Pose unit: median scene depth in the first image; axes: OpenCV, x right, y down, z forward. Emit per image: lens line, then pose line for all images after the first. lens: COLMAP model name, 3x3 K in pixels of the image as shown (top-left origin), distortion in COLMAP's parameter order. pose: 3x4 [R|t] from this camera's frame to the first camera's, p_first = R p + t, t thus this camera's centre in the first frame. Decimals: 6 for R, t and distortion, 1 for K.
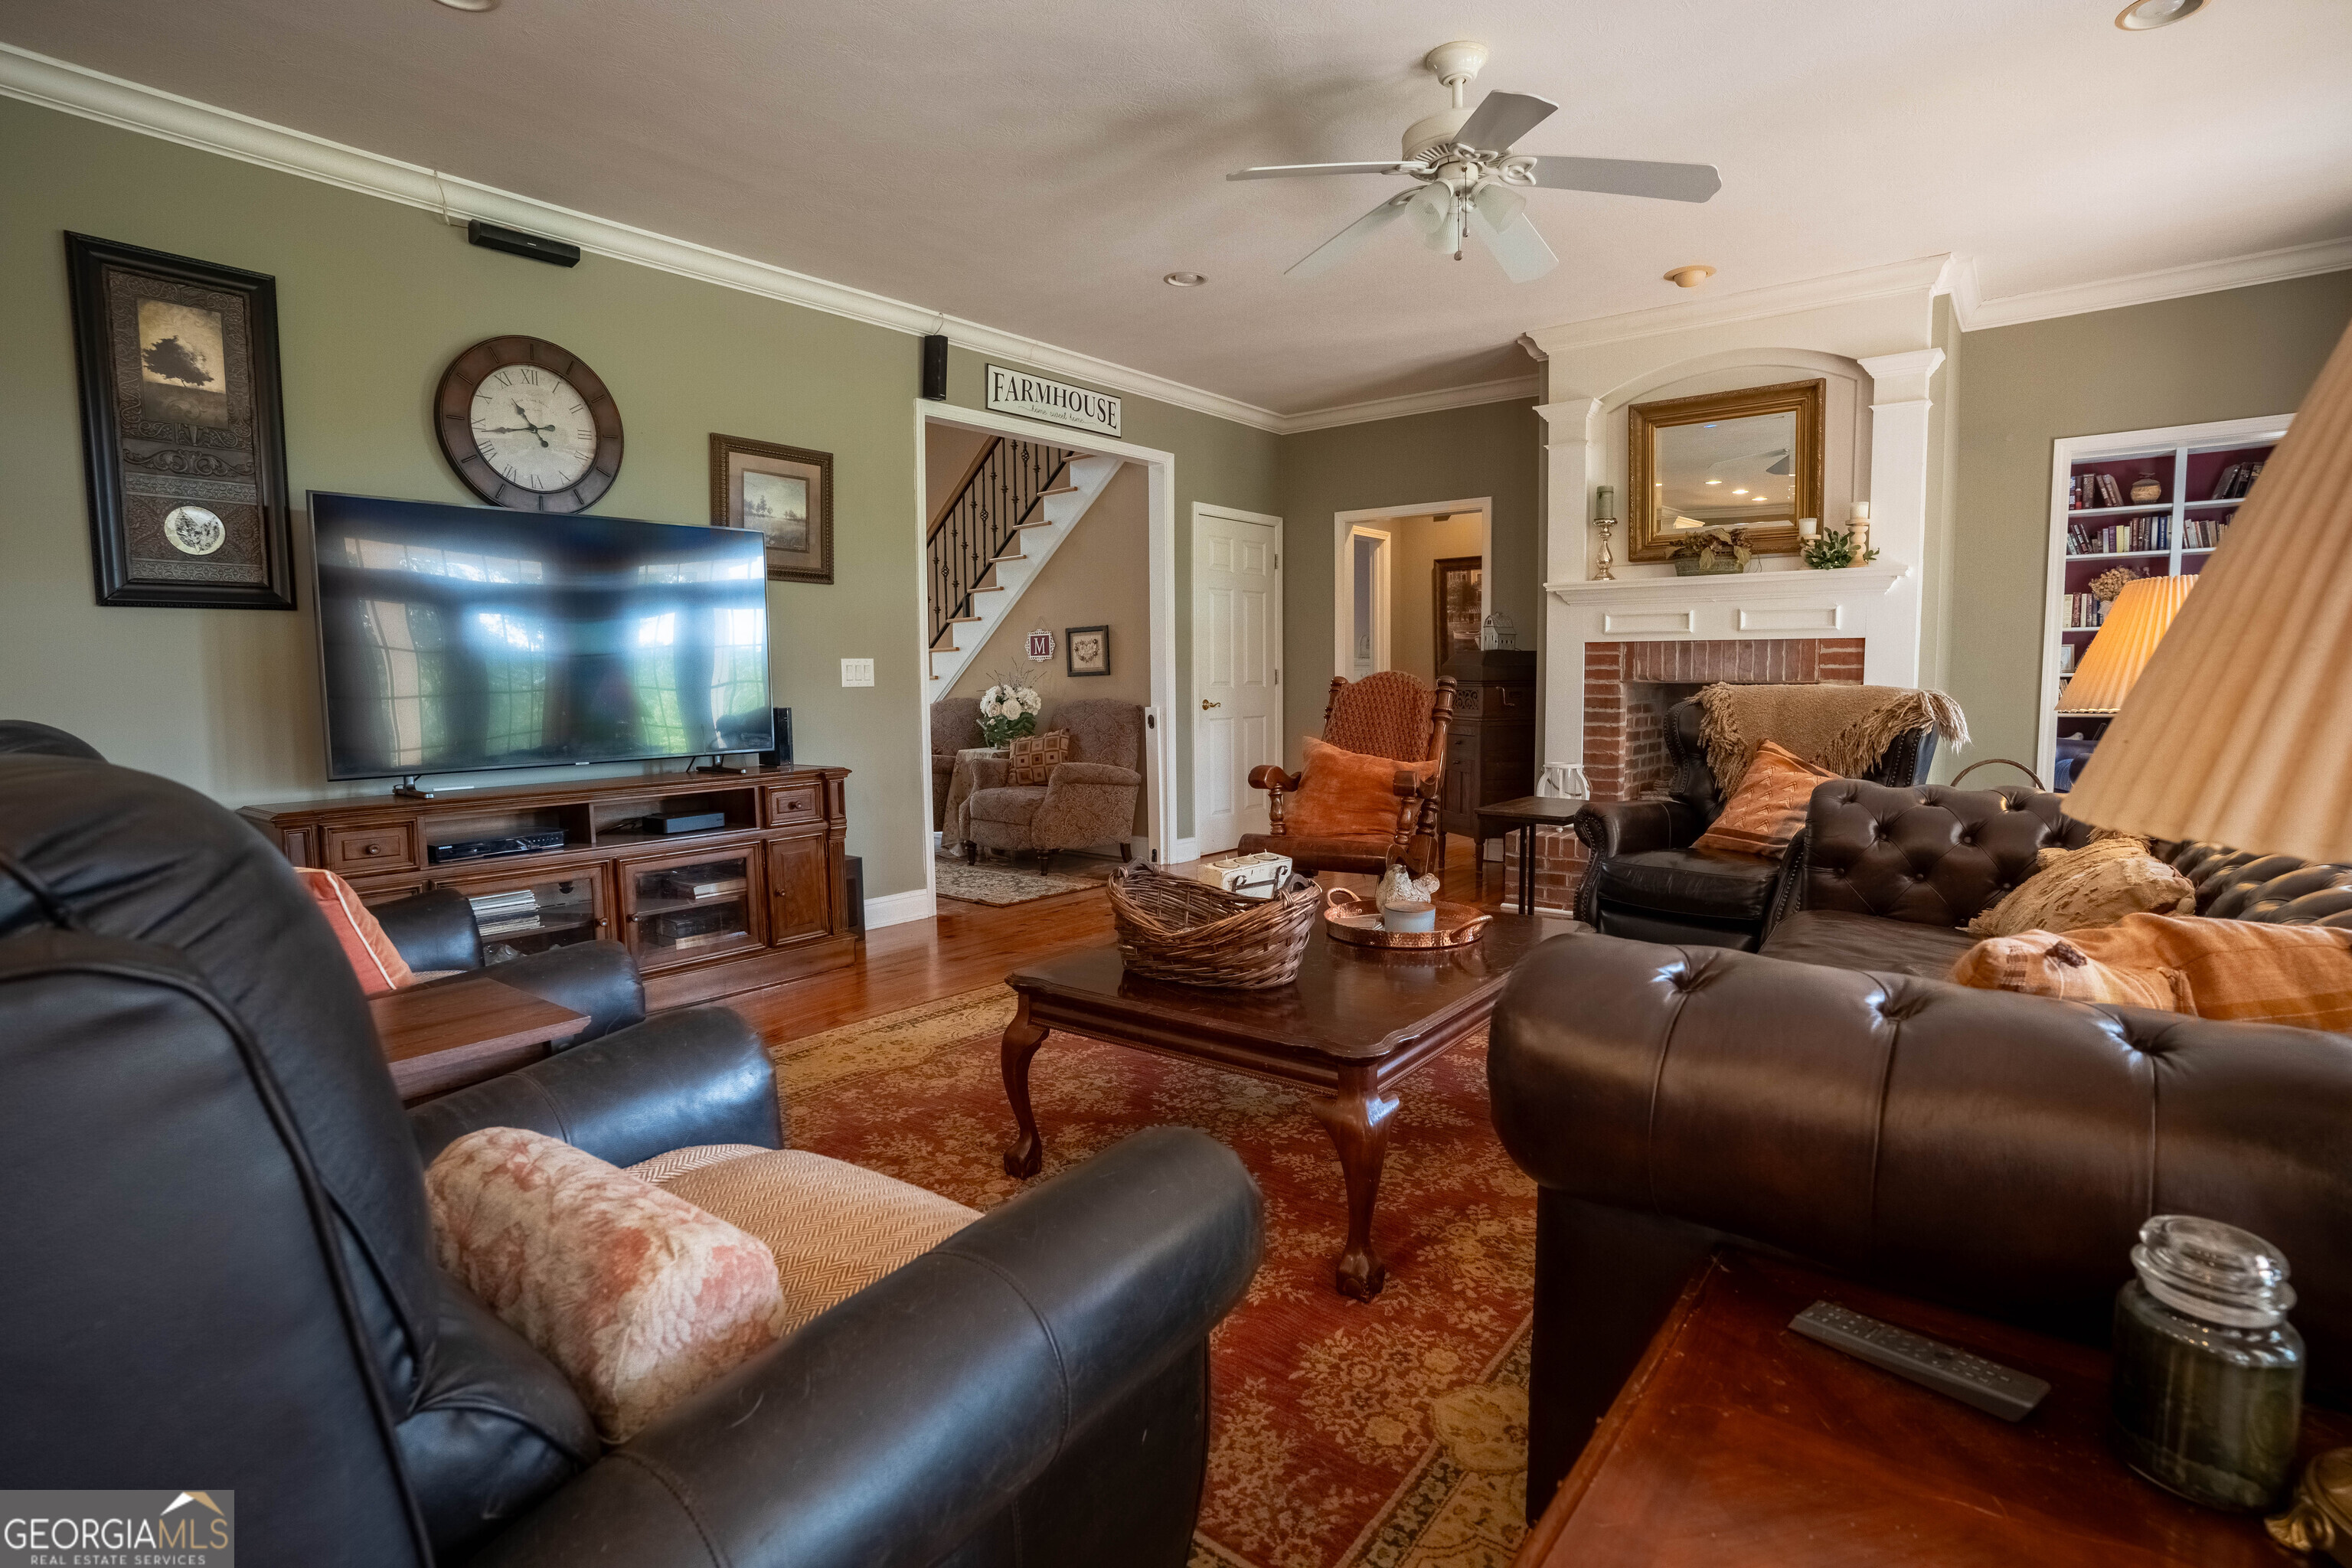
lens RADIAL K [[1144.3, 0, 1183.6], [0, 1144.3, 789.0], [0, 0, 1]] dist [-0.033723, 0.007227]
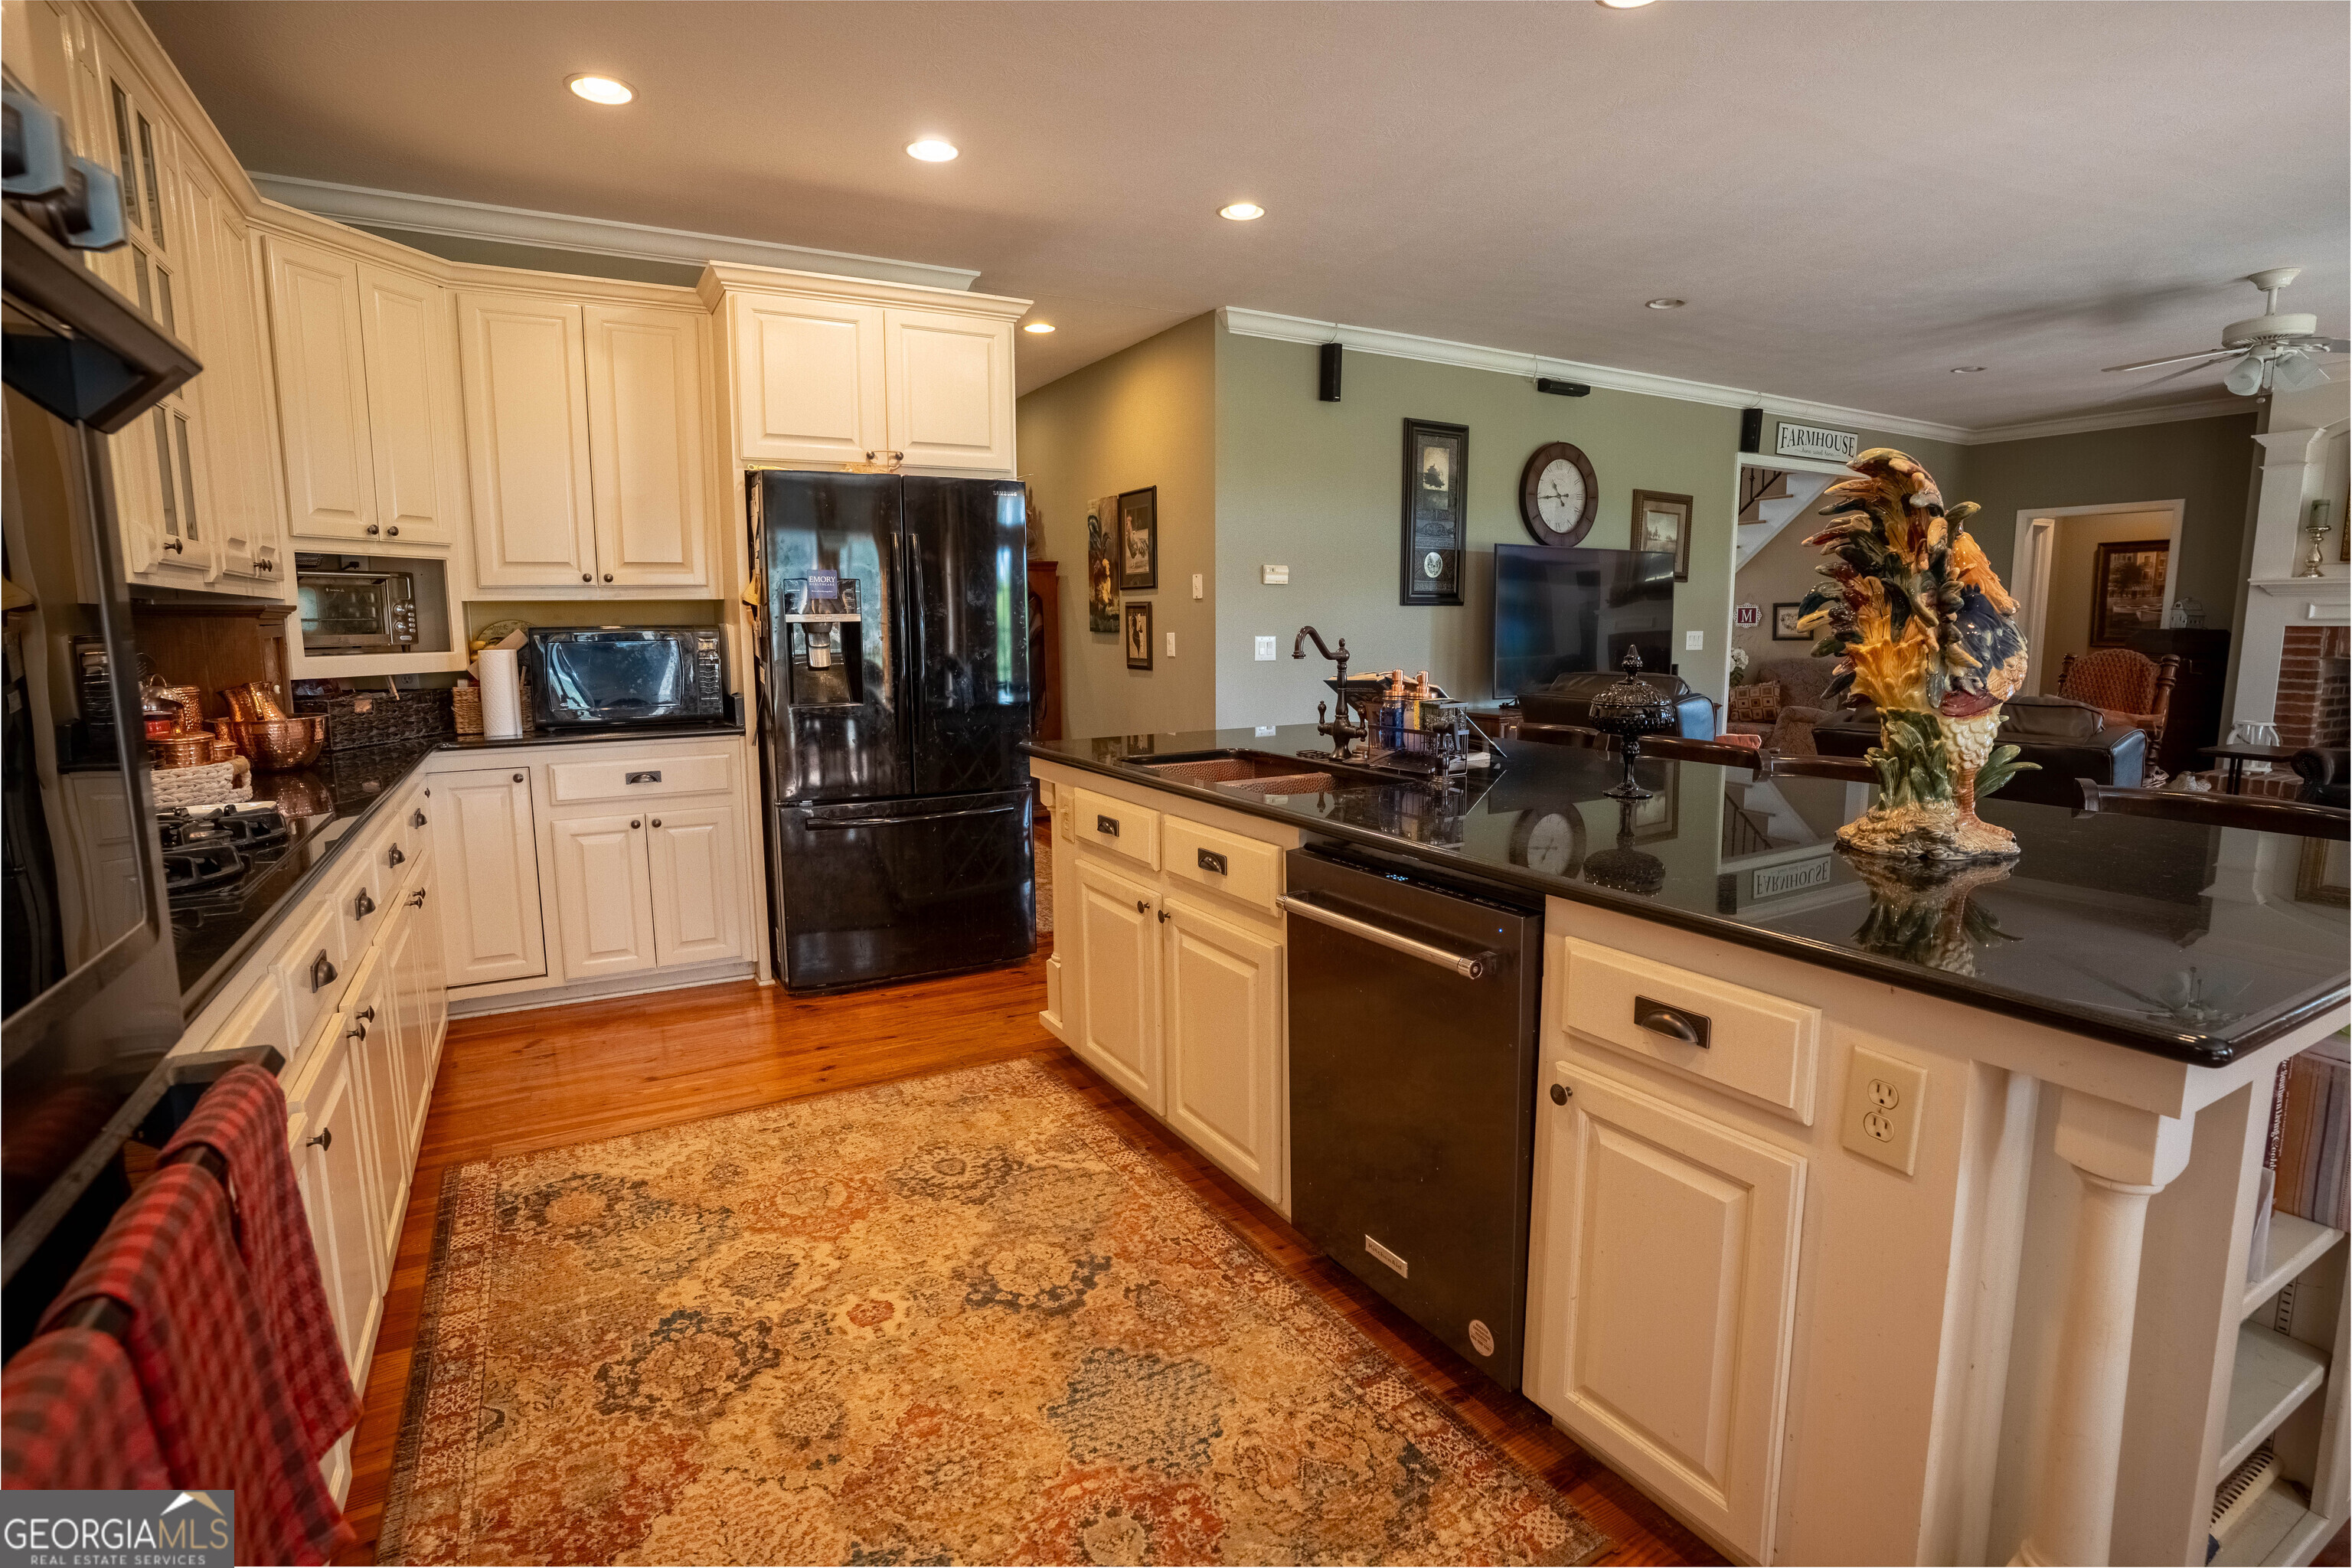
lens RADIAL K [[1144.3, 0, 1157.8], [0, 1144.3, 784.3], [0, 0, 1]] dist [-0.033723, 0.007227]
pose [[0.927703, 0.064136, -0.367769, -0.340808], [-0.047878, 0.997437, 0.053174, 0.039582], [0.370237, -0.031721, 0.928396, -0.605610]]
